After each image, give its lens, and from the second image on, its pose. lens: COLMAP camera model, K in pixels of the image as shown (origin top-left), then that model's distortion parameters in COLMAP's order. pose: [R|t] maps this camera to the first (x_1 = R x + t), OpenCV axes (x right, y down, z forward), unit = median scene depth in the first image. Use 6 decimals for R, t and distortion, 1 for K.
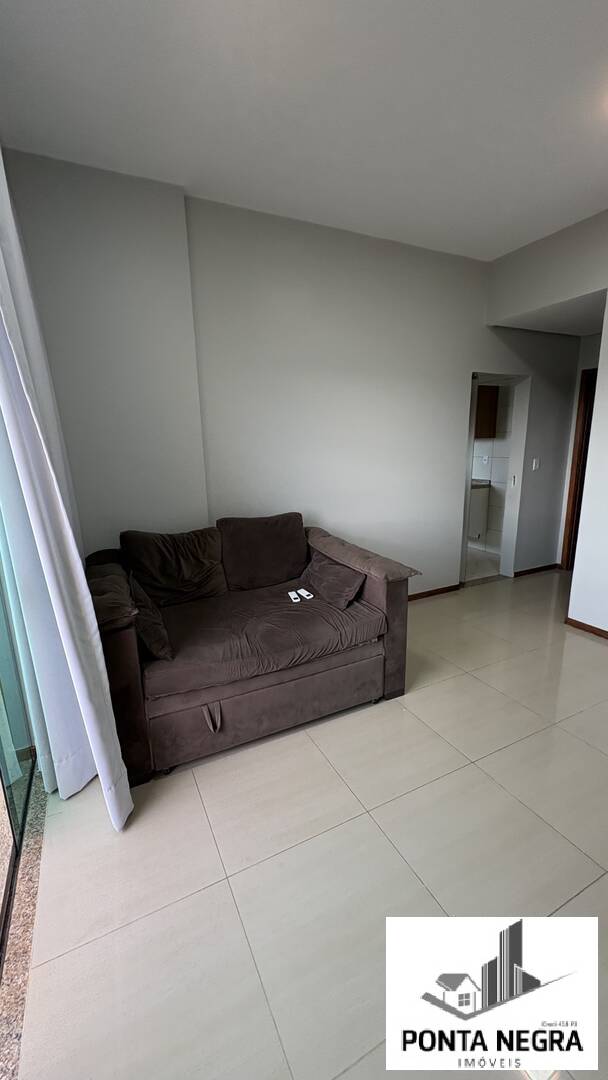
lens RADIAL K [[433.6, 0, 304.0], [0, 433.6, 540.0], [0, 0, 1]] dist [0.001810, 0.000279]
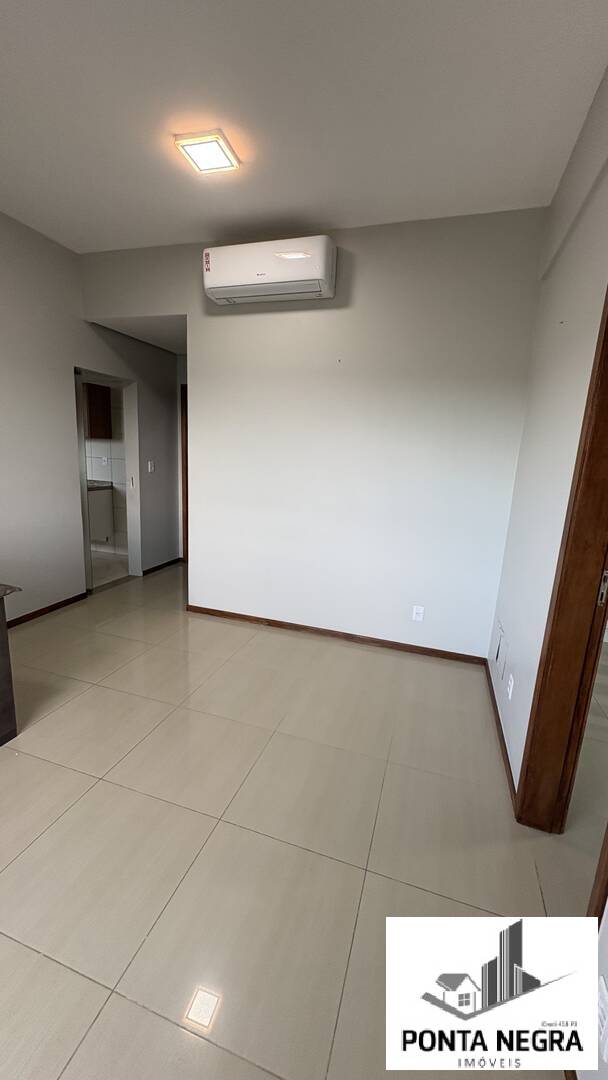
lens RADIAL K [[433.6, 0, 304.0], [0, 433.6, 540.0], [0, 0, 1]] dist [0.001810, 0.000279]
pose [[0.697469, -0.091588, 0.710738, 0.028451], [0.094966, 0.994865, 0.035009, 0.001769], [-0.710294, 0.043079, 0.702586, 0.000530]]
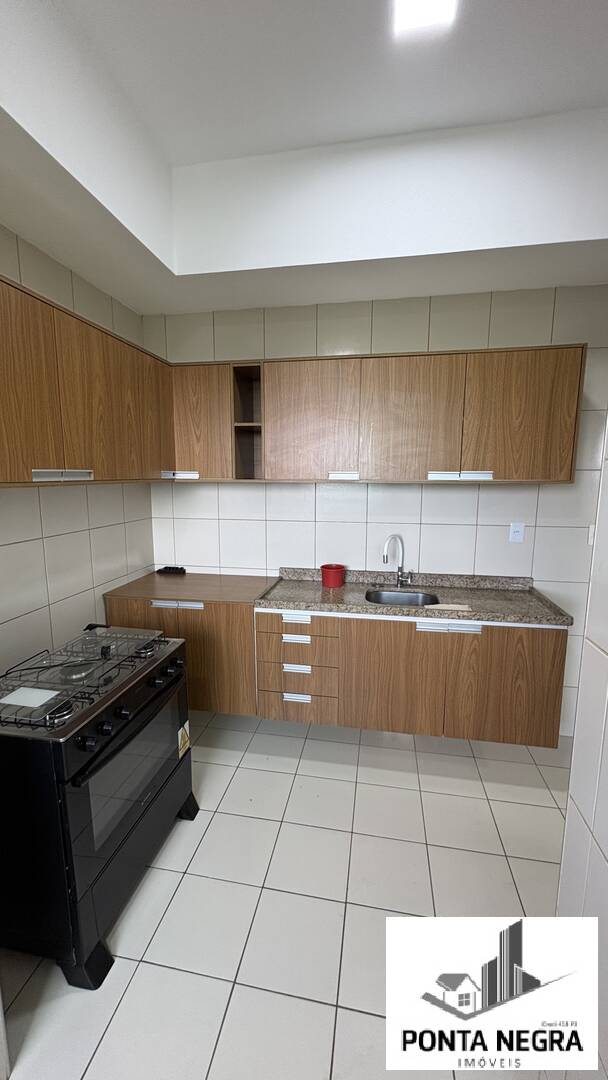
lens RADIAL K [[425.3, 0, 304.0], [0, 425.3, 540.0], [0, 0, 1]] dist [-0.001352, -0.000094]
pose [[0.594386, -0.095748, 0.798459, -0.058019], [0.167262, 0.985892, -0.006288, -0.296978], [-0.786593, 0.137289, 0.602016, 1.296476]]
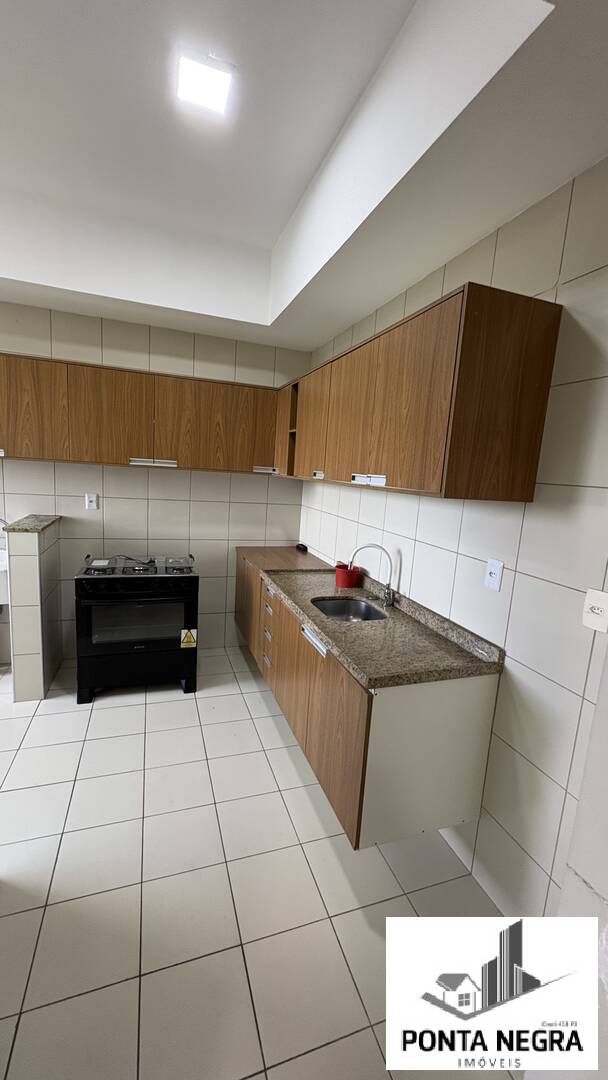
lens RADIAL K [[433.6, 0, 304.0], [0, 433.6, 540.0], [0, 0, 1]] dist [0.001810, 0.000279]
pose [[0.988292, 0.112091, -0.103507, 0.457949], [-0.119329, 0.990619, -0.066588, -0.244951], [0.095072, 0.078160, 0.992397, 0.998623]]
